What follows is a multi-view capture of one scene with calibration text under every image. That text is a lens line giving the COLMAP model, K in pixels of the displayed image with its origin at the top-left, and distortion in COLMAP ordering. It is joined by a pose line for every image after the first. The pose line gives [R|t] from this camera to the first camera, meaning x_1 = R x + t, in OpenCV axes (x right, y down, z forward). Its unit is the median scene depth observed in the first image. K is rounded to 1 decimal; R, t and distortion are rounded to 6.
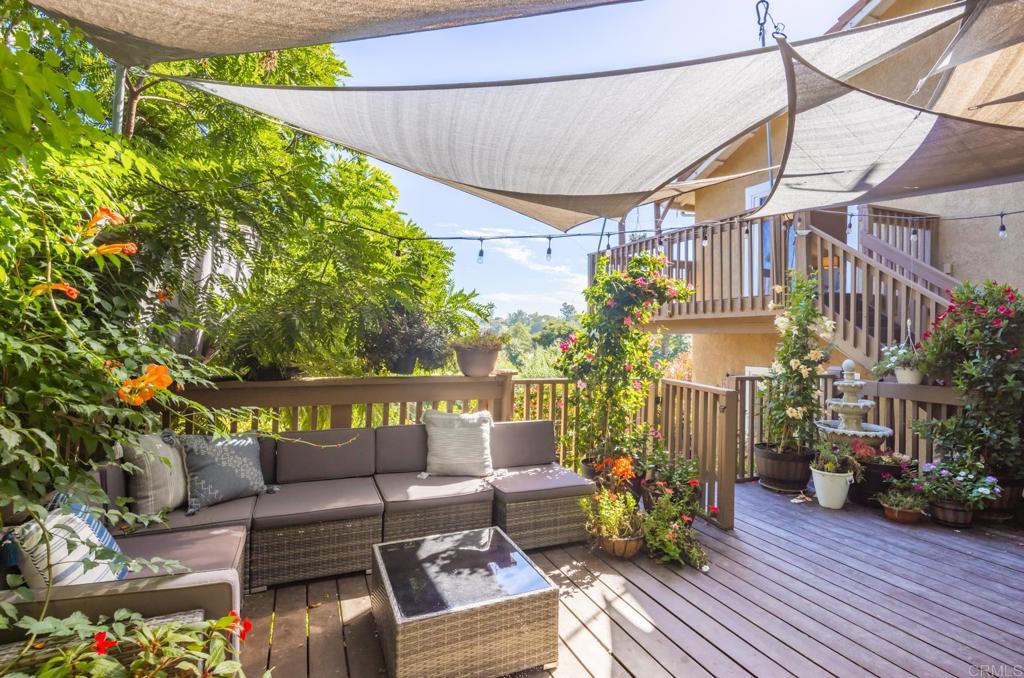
lens RADIAL K [[501.4, 0, 512.2], [0, 501.4, 338.7], [0, 0, 1]] dist [-0.000159, 0.000334]
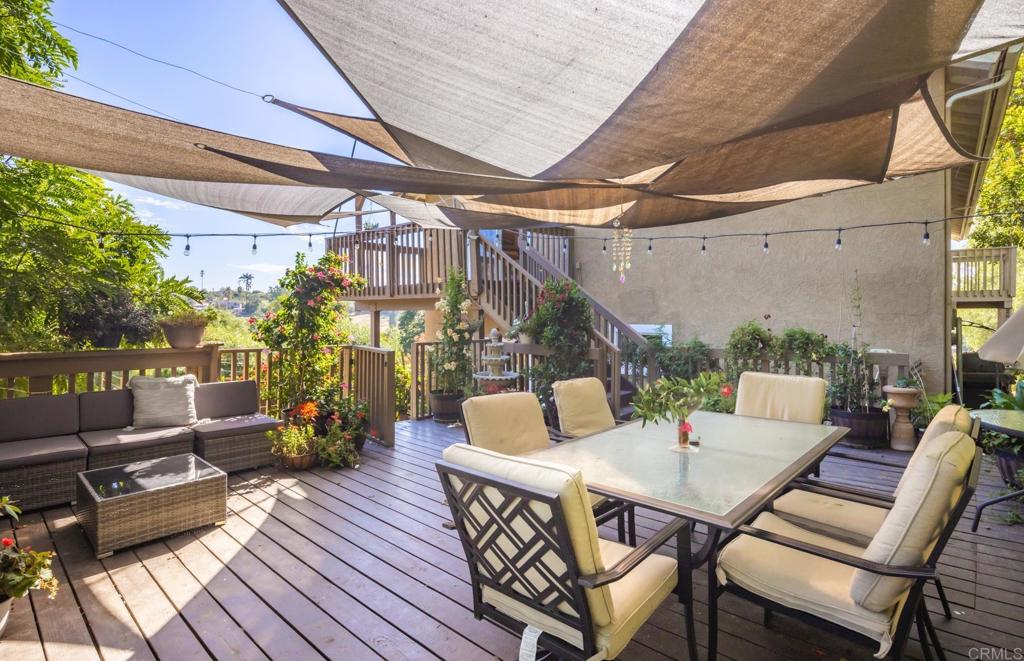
lens RADIAL K [[529.2, 0, 542.1], [0, 529.2, 317.3], [0, 0, 1]] dist [0.000389, -0.000670]
pose [[0.900939, -0.011257, 0.433799, 0.170903], [0.007706, 0.999921, 0.009943, -0.006982], [-0.433876, -0.005615, 0.900955, -0.595504]]
